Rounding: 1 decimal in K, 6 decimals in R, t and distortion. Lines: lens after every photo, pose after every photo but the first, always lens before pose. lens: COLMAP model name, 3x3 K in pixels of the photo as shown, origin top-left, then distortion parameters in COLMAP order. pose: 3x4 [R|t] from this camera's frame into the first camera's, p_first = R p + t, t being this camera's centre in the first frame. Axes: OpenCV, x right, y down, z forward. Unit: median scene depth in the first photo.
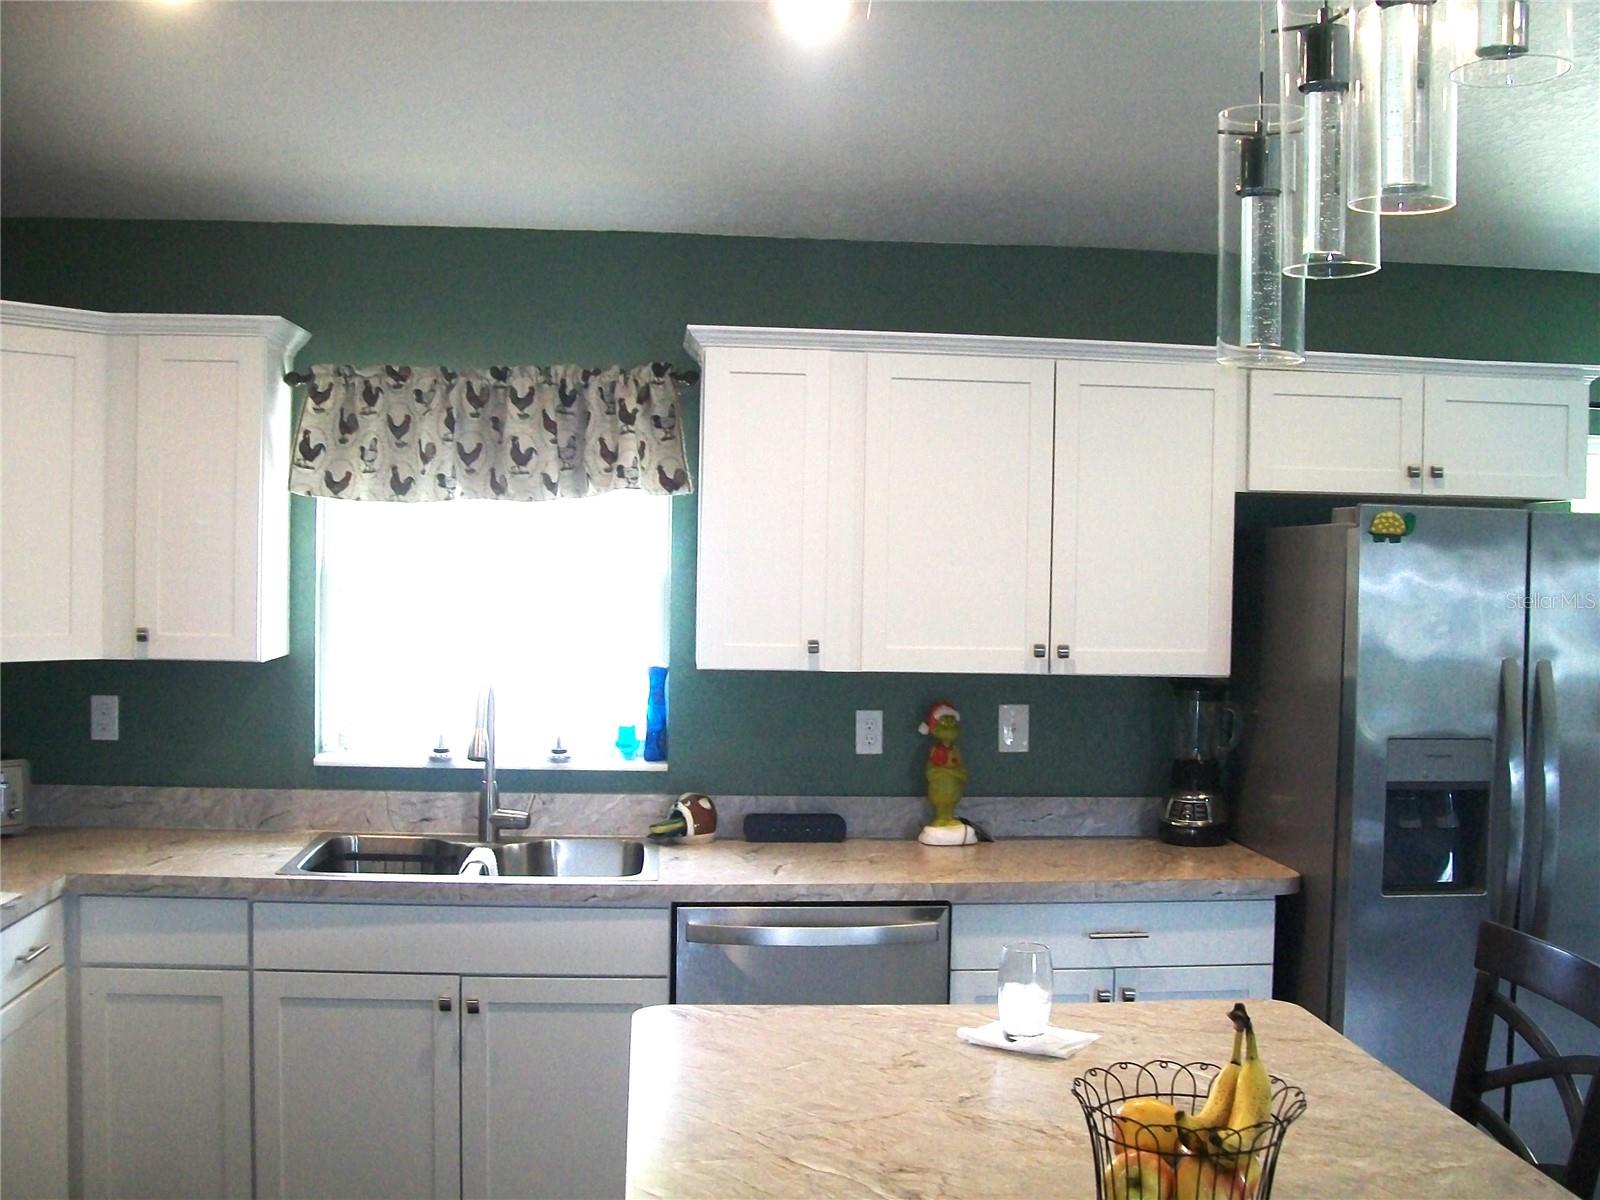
lens RADIAL K [[1746.3, 0, 798.0], [0, 1746.3, 591.2], [0, 0, 1]] dist [-0.138314, 0.000000]
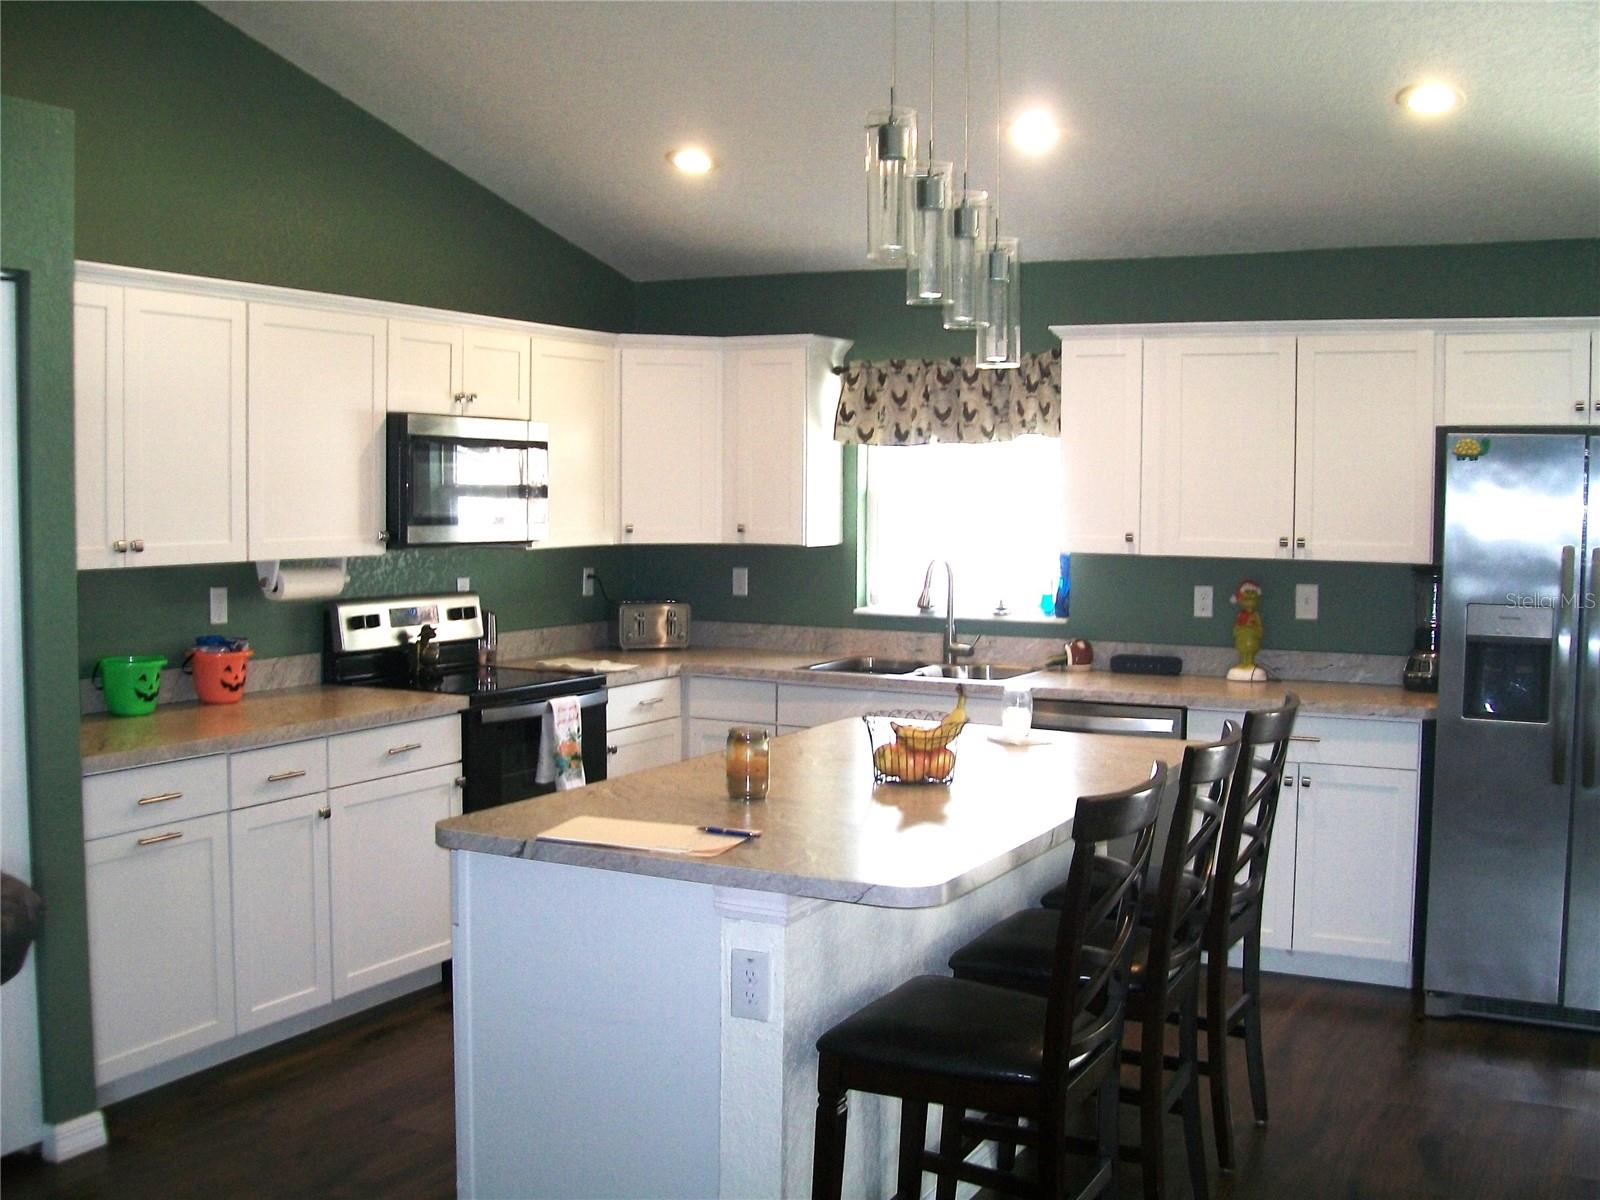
lens RADIAL K [[1746.3, 0, 804.0], [0, 1746.3, 598.7], [0, 0, 1]] dist [-0.138314, 0.000000]
pose [[0.842813, 0.022267, -0.537745, 0.549975], [-0.004052, 0.999378, 0.035033, 0.031510], [0.538191, -0.027348, 0.842379, -0.382568]]
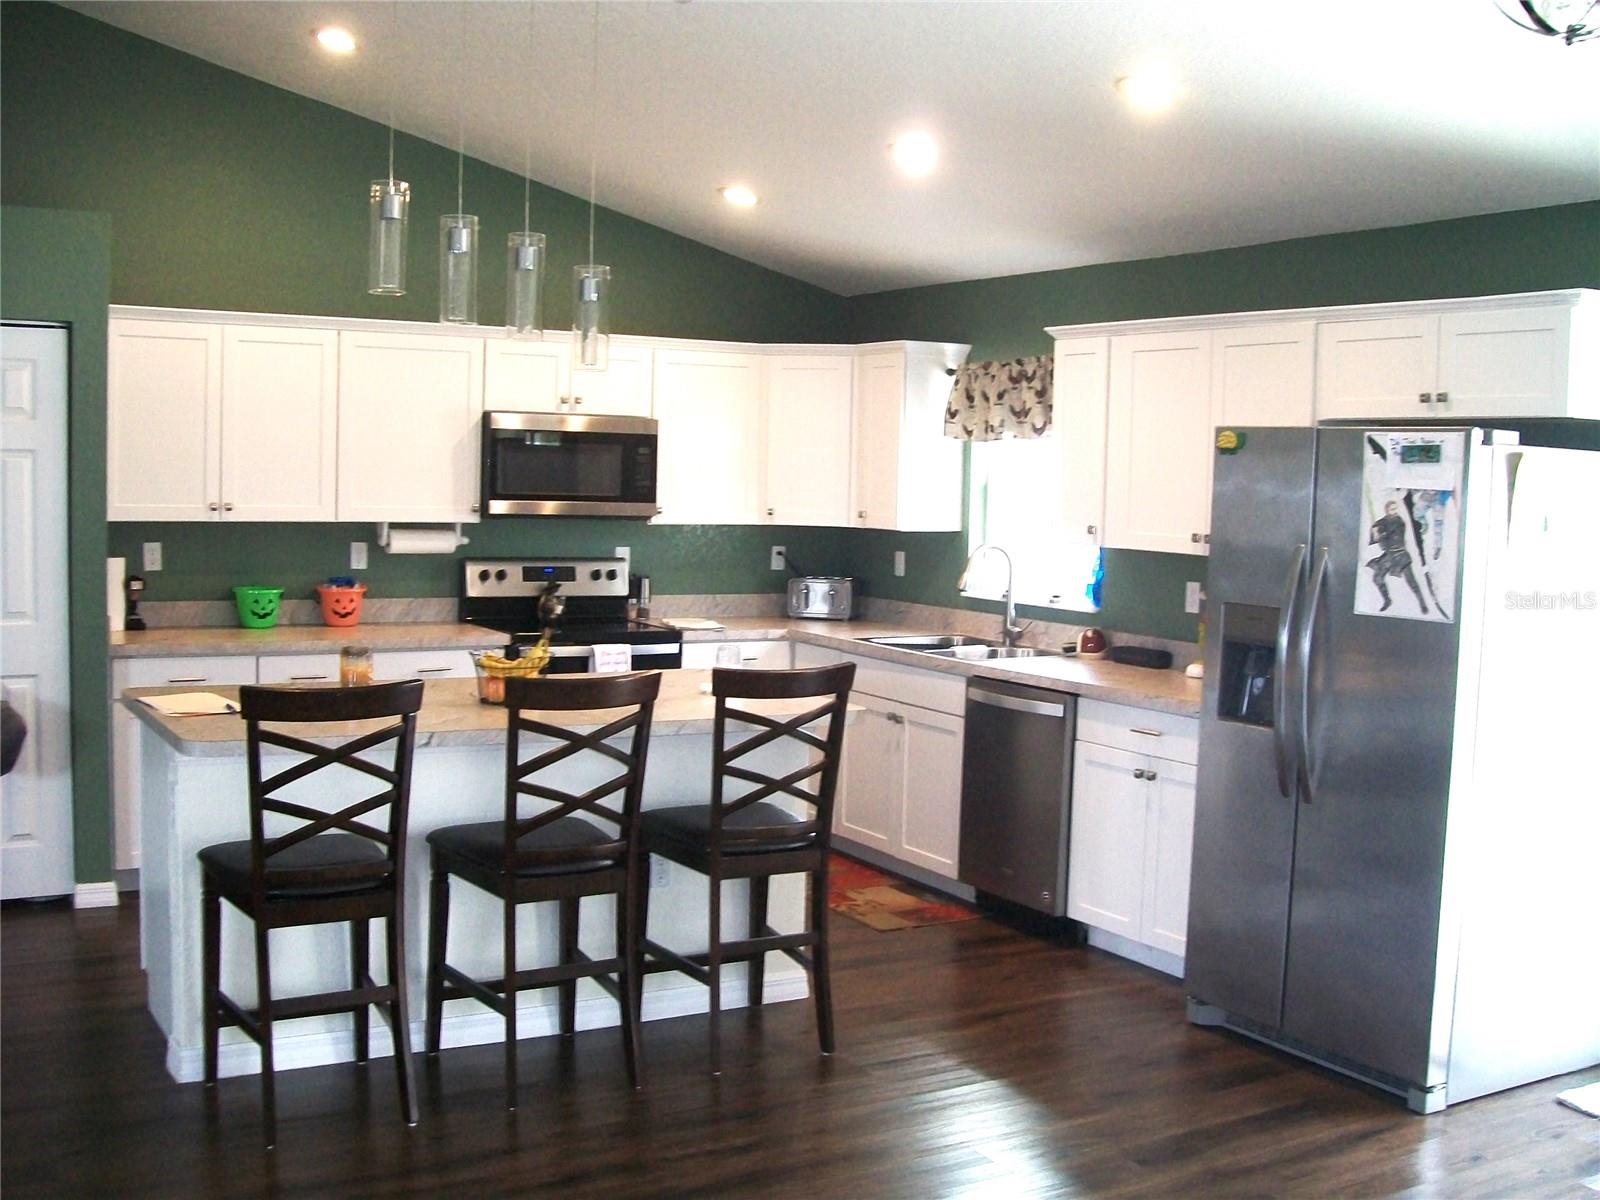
lens RADIAL K [[1746.3, 0, 802.2], [0, 1746.3, 601.3], [0, 0, 1]] dist [-0.138314, 0.000000]
pose [[0.422049, 0.059240, -0.904635, 1.242121], [-0.037957, 0.998142, 0.047655, 0.029871], [0.905778, 0.014224, 0.423514, 0.117067]]
